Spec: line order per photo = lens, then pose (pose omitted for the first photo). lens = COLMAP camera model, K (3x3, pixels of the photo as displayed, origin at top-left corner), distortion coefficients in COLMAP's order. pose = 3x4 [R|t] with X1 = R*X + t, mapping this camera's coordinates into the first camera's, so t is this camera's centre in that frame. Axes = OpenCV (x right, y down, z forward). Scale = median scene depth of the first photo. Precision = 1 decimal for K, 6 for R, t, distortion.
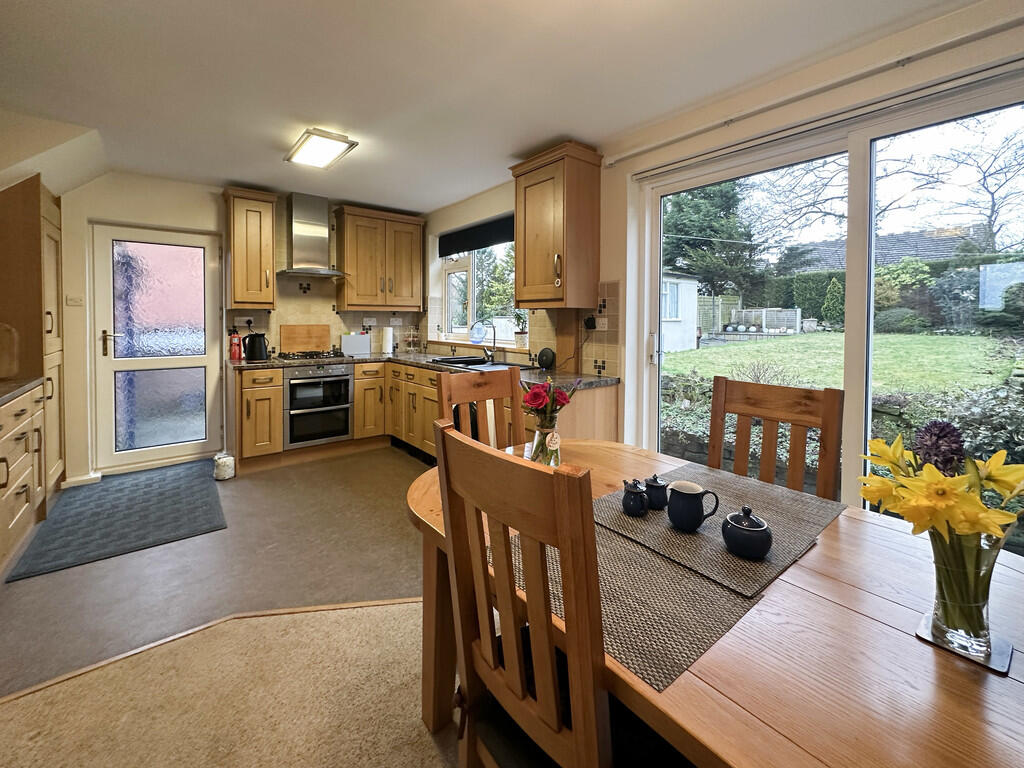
lens RADIAL K [[438.6, 0, 521.0], [0, 438.6, 327.2], [0, 0, 1]] dist [-0.002445, -0.000064]
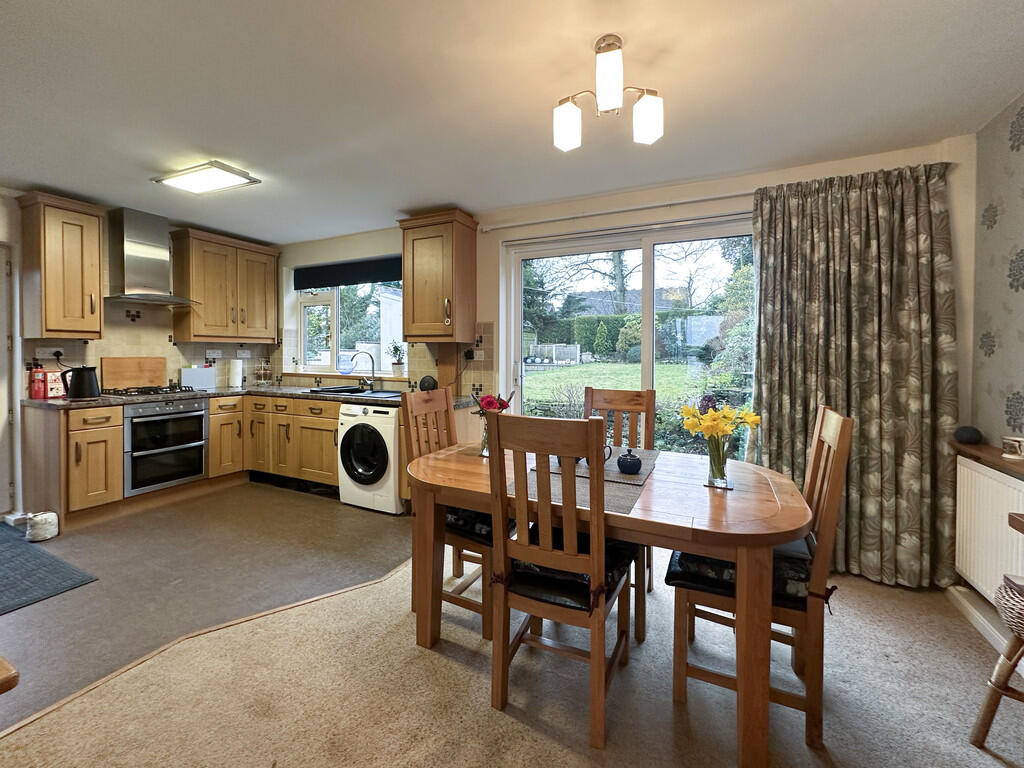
lens RADIAL K [[424.8, 0, 517.3], [0, 424.8, 360.9], [0, 0, 1]] dist [-0.002283, -0.000081]
pose [[0.903509, -0.006168, 0.428525, -0.176223], [0.005926, 0.999981, 0.001899, 0.005245], [-0.428528, 0.000823, 0.903528, -0.113562]]
